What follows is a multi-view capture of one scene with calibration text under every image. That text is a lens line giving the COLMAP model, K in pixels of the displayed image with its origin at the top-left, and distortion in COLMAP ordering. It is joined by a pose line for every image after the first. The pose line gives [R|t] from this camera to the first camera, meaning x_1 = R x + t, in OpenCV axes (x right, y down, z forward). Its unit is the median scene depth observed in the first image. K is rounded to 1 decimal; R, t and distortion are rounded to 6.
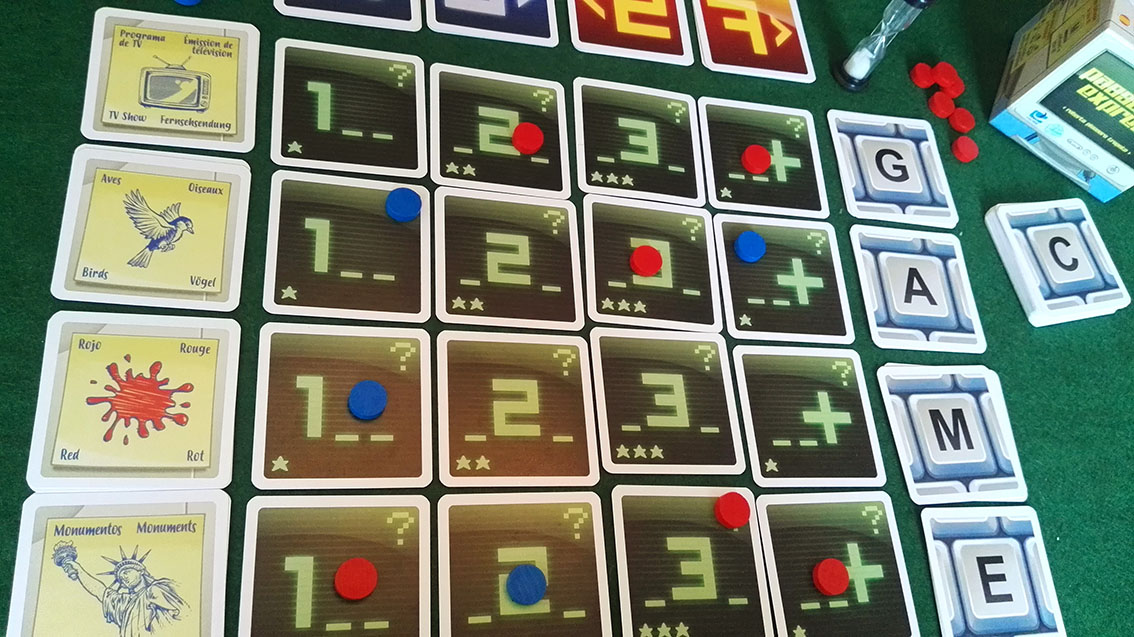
lens RADIAL K [[969.7, 0, 567.0], [0, 969.7, 318.5], [0, 0, 1]] dist [0.045951, -0.269663]
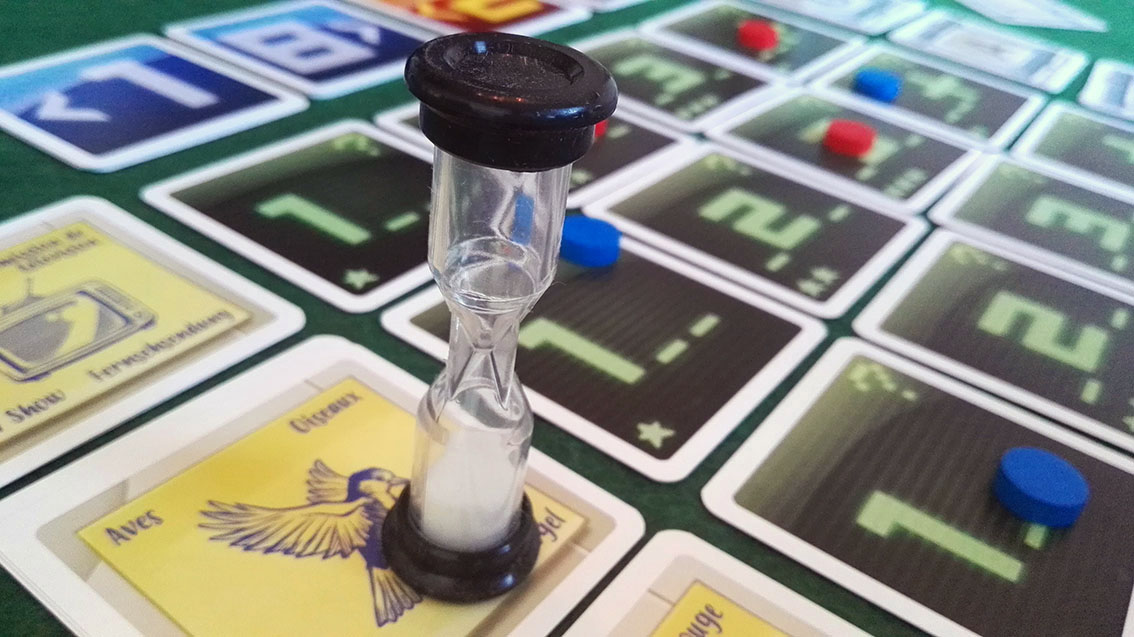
lens RADIAL K [[969.7, 0, 567.0], [0, 969.7, 318.5], [0, 0, 1]] dist [0.045951, -0.269663]
pose [[0.654106, -0.582551, 0.482473, -0.457956], [0.704889, 0.700823, -0.109450, -0.039095], [-0.274368, 0.411682, 0.869046, 0.572148]]
